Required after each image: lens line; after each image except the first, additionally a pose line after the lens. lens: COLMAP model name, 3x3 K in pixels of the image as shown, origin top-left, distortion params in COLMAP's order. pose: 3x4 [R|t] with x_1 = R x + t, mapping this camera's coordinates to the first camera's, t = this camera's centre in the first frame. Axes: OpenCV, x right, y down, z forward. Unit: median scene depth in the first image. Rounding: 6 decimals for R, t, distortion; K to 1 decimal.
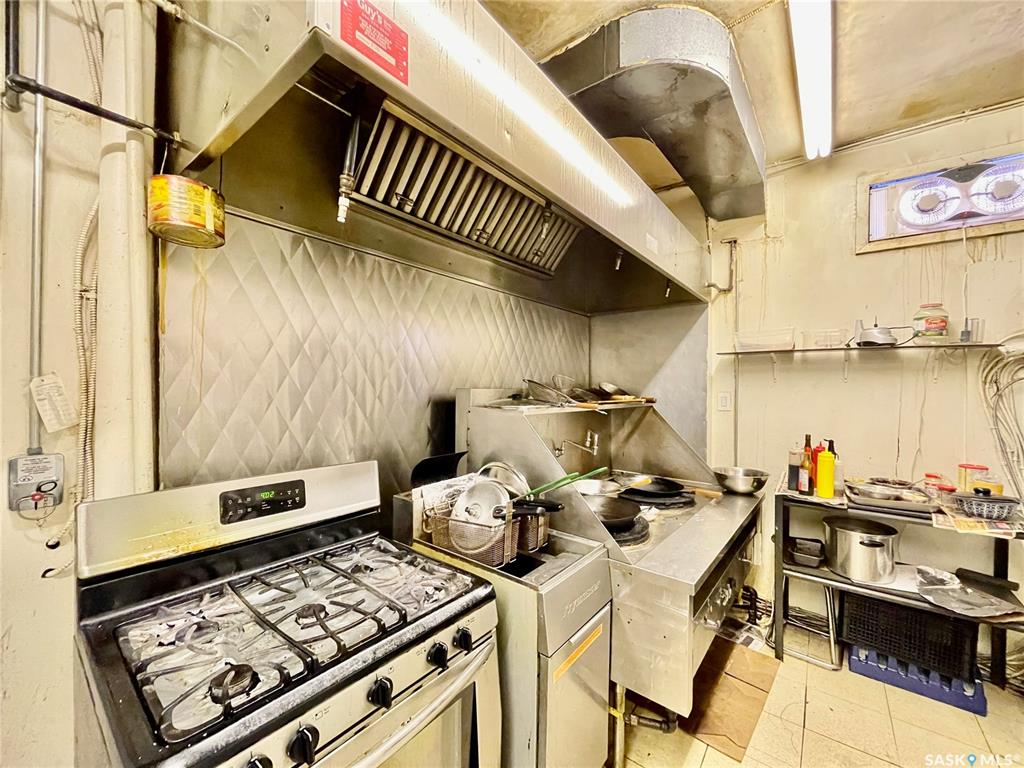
lens RADIAL K [[412.9, 0, 510.8], [0, 412.9, 385.1], [0, 0, 1]] dist [0.000019, -0.000416]
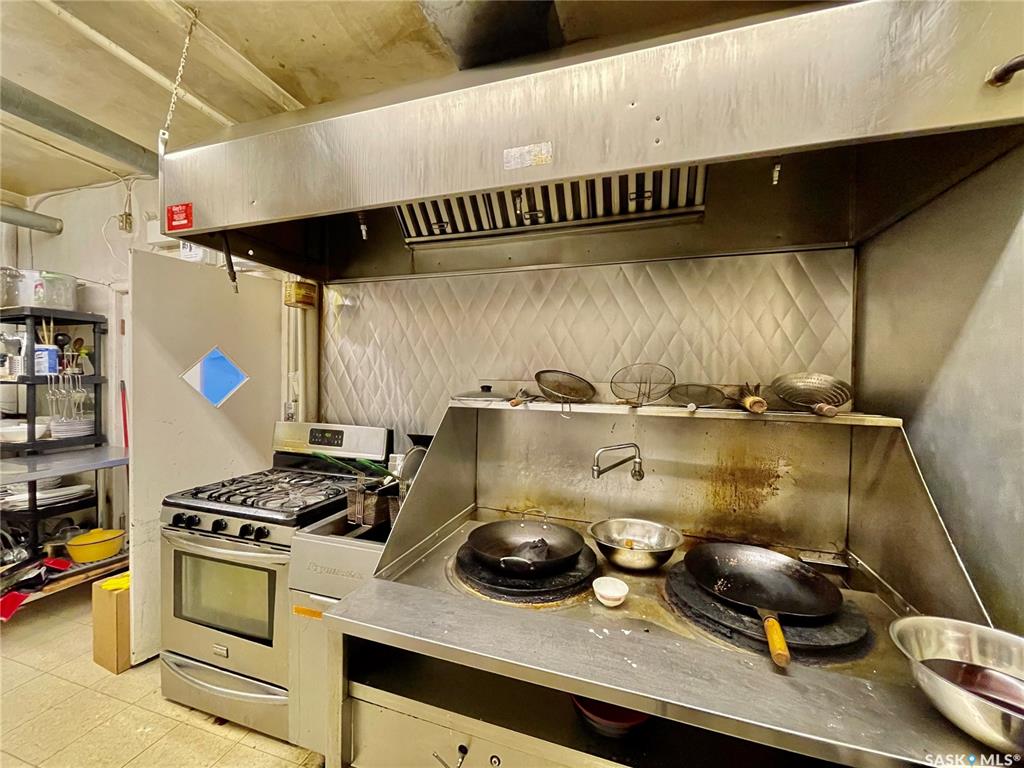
lens RADIAL K [[412.9, 0, 510.8], [0, 412.9, 385.1], [0, 0, 1]] dist [0.000019, -0.000416]
pose [[0.348795, 0.012015, -0.937122, 0.709938], [-0.007437, 0.999922, 0.010052, 0.009235], [0.937170, 0.003463, 0.348857, 0.560755]]
